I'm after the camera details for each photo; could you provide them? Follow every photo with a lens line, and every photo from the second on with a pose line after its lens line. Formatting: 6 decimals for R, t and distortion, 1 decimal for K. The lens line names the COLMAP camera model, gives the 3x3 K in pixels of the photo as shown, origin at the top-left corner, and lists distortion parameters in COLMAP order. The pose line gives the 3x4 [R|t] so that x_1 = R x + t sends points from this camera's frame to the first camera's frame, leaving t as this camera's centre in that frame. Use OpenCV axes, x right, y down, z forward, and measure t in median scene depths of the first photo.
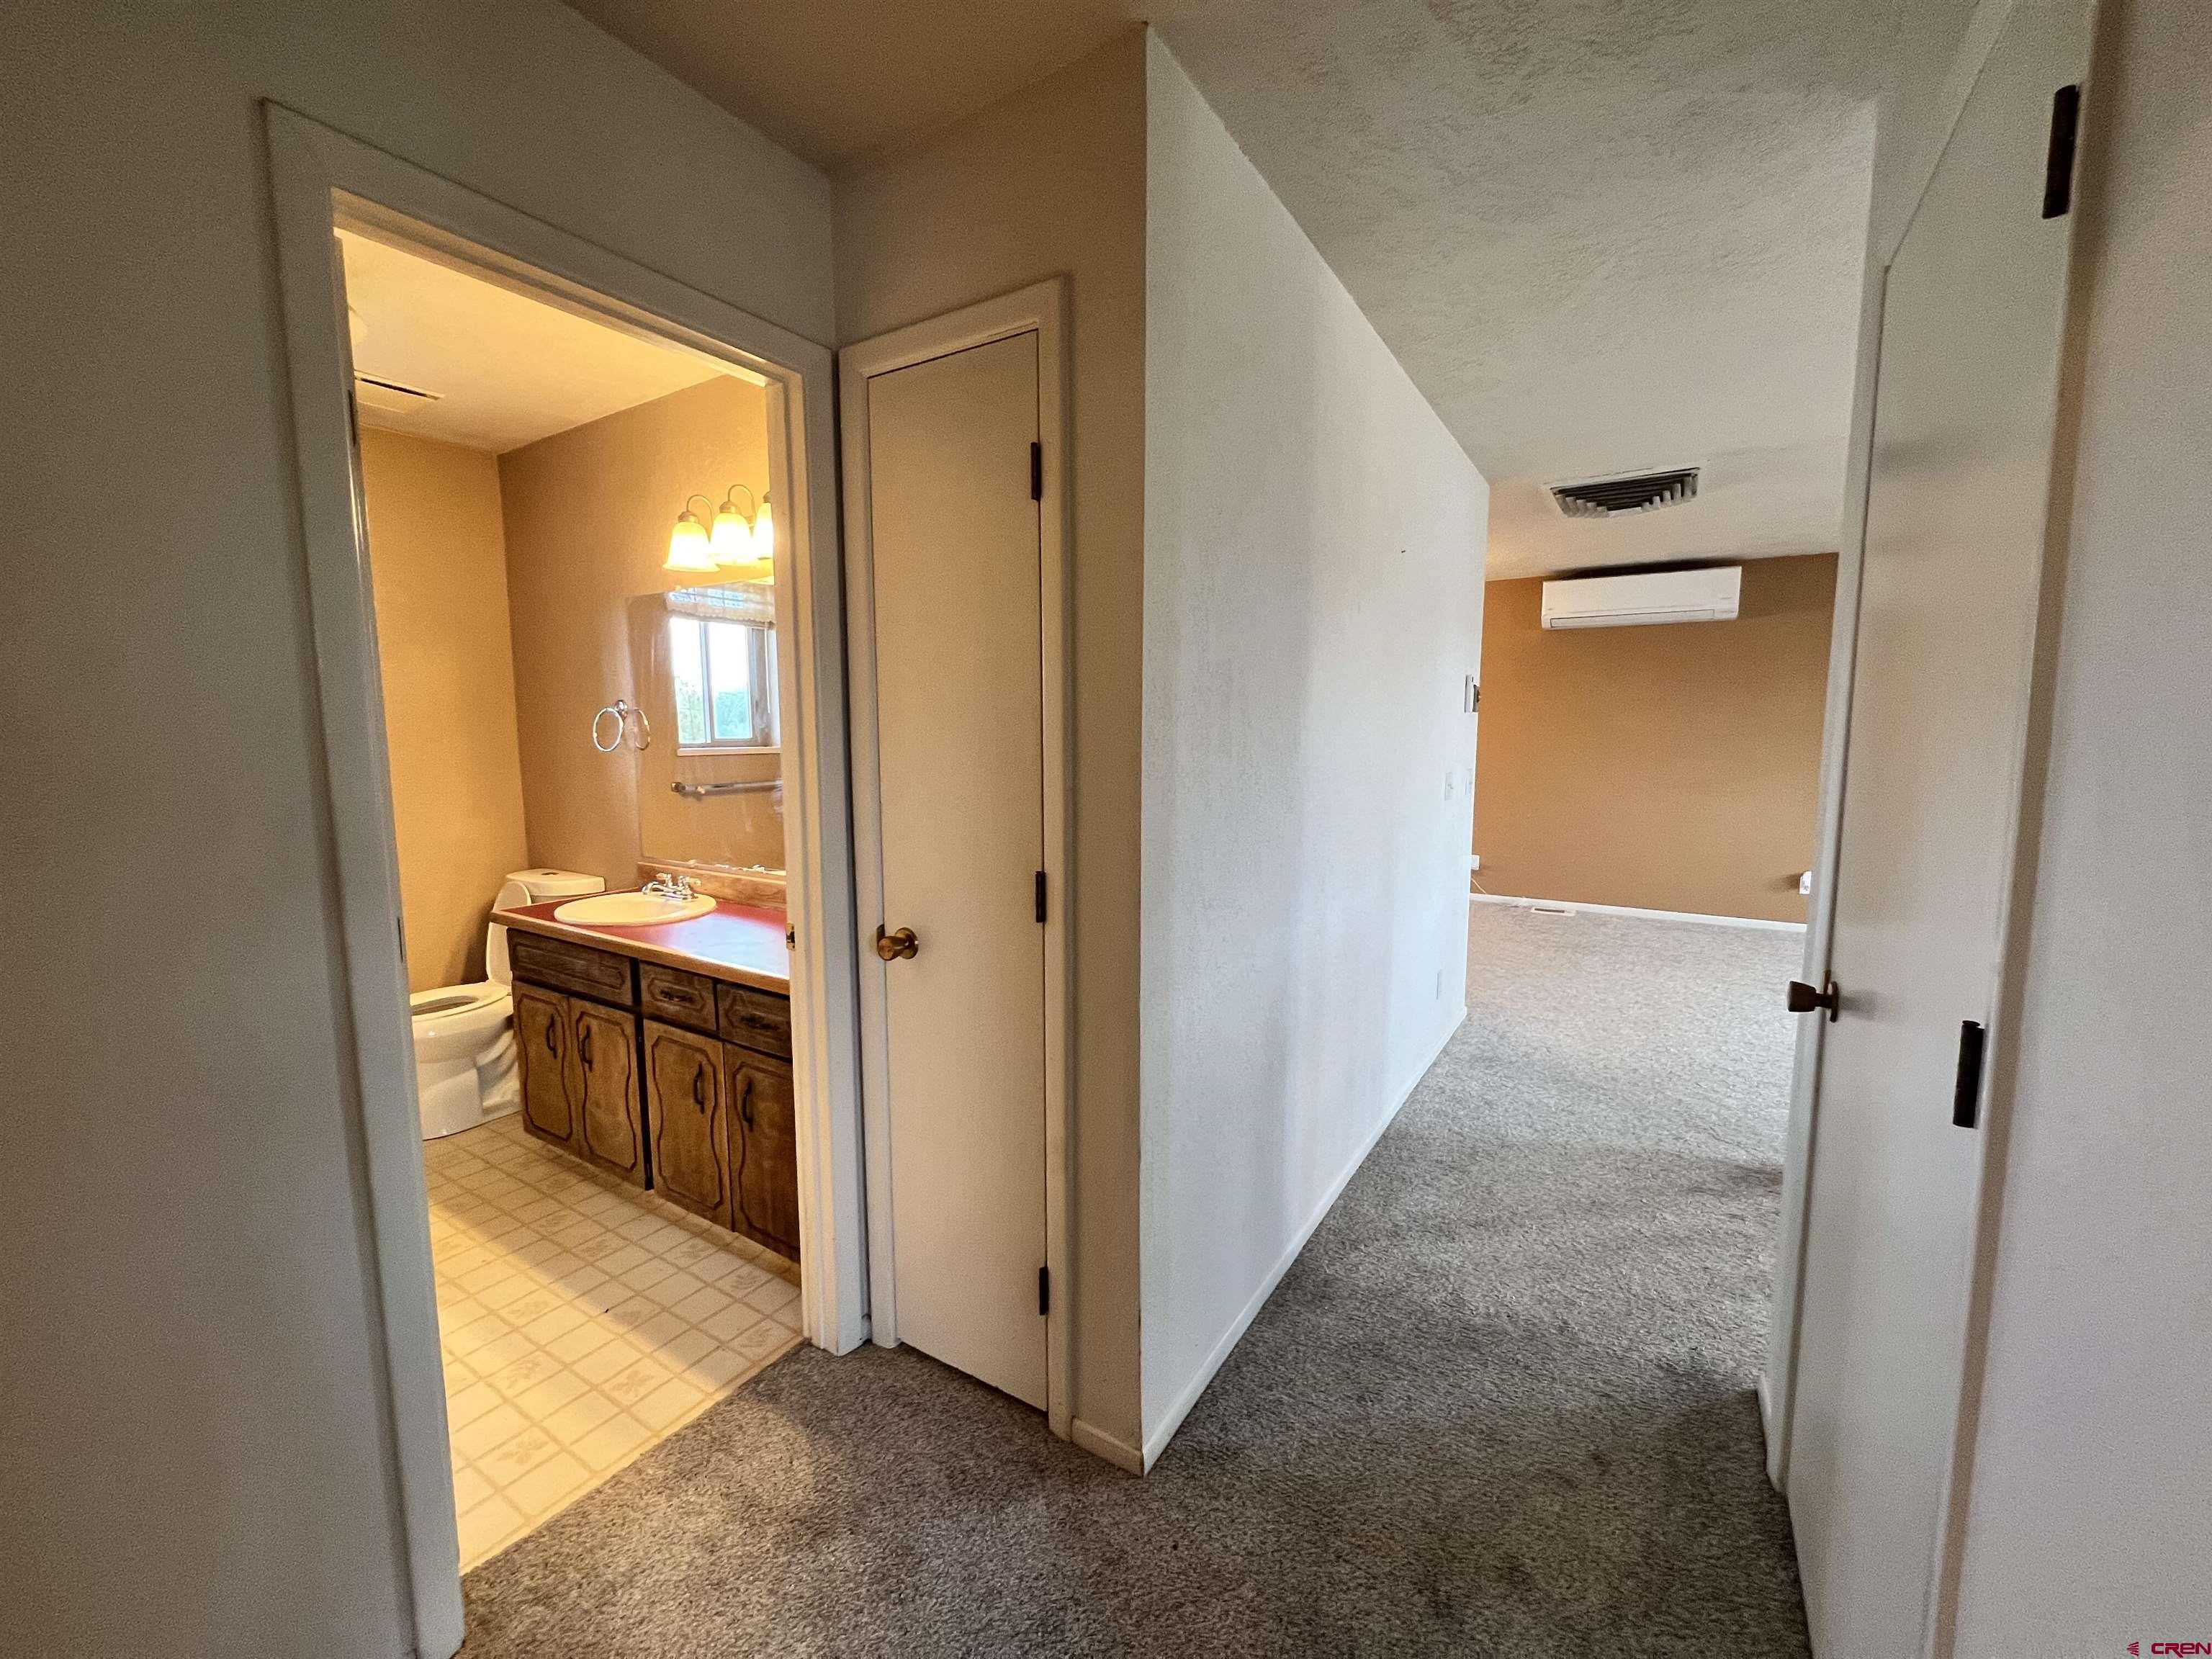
lens RADIAL K [[883.7, 0, 1103.2], [0, 883.7, 824.1], [0, 0, 1]] dist [-0.002182, -0.000270]
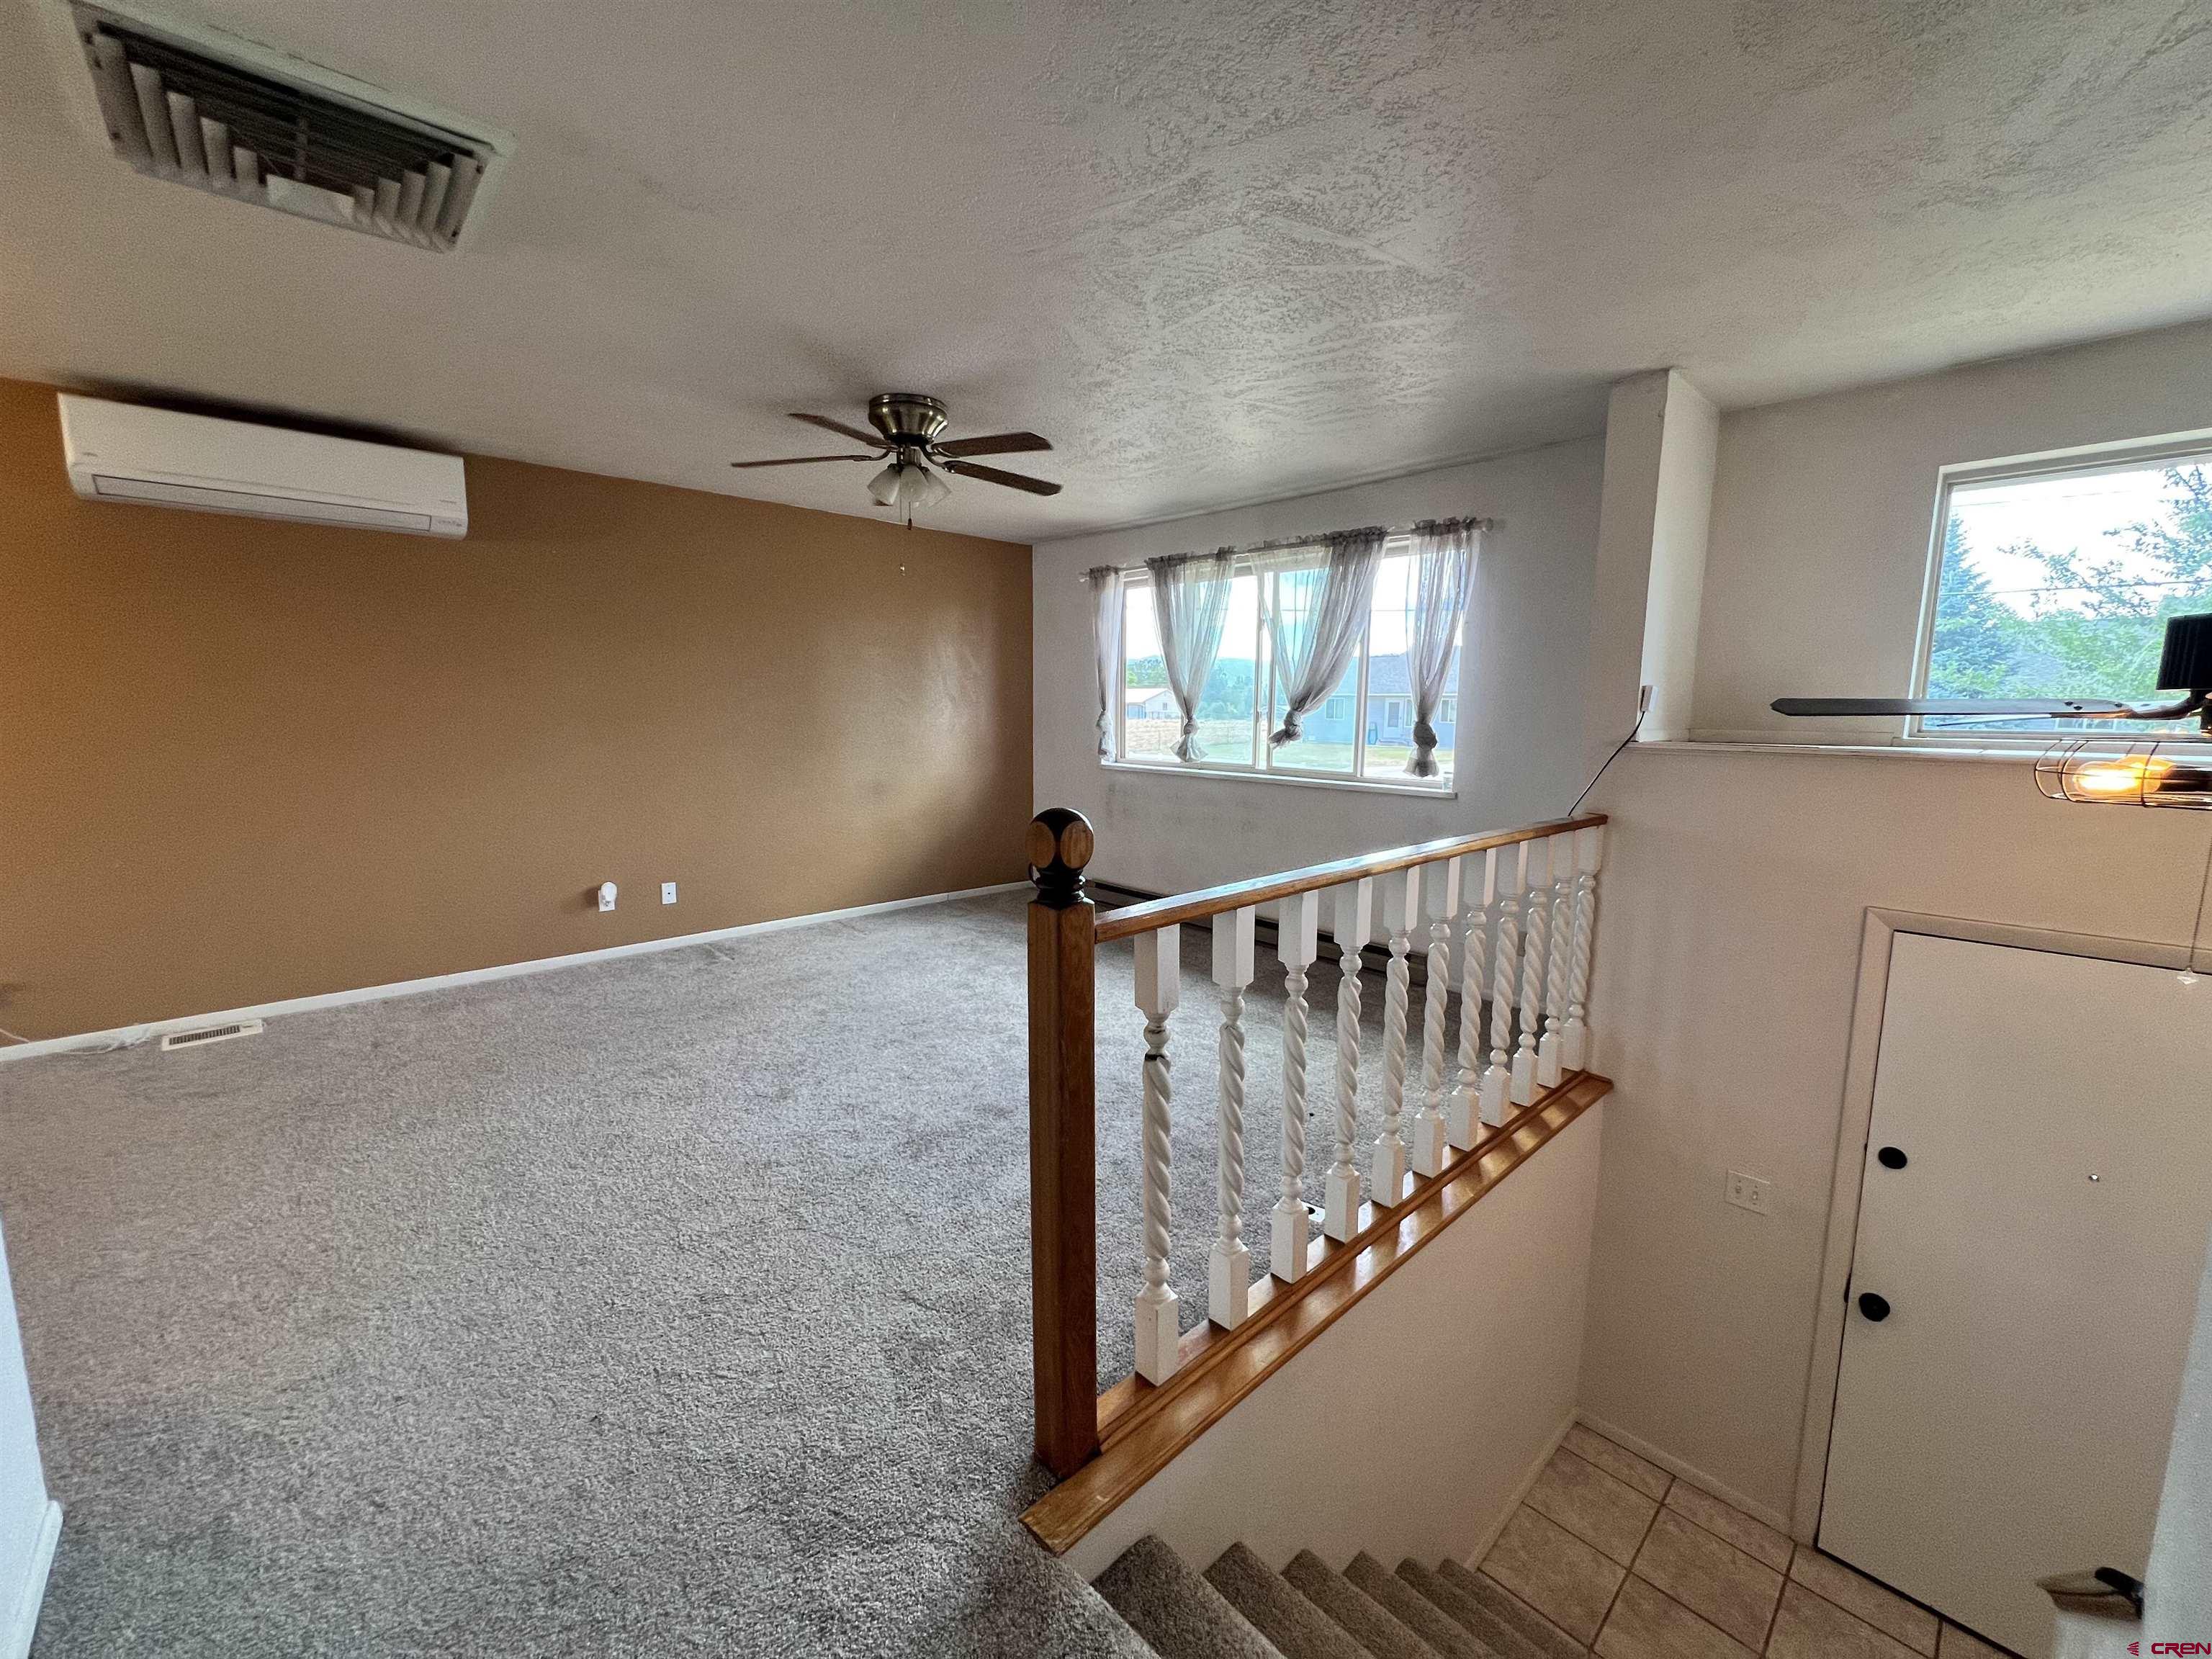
lens RADIAL K [[883.7, 0, 1103.2], [0, 883.7, 824.1], [0, 0, 1]] dist [-0.002182, -0.000270]
pose [[0.246689, -0.121891, 0.961399, 0.159551], [0.099869, 0.989974, 0.099888, -0.032206], [-0.963935, 0.071372, 0.256389, 0.370320]]
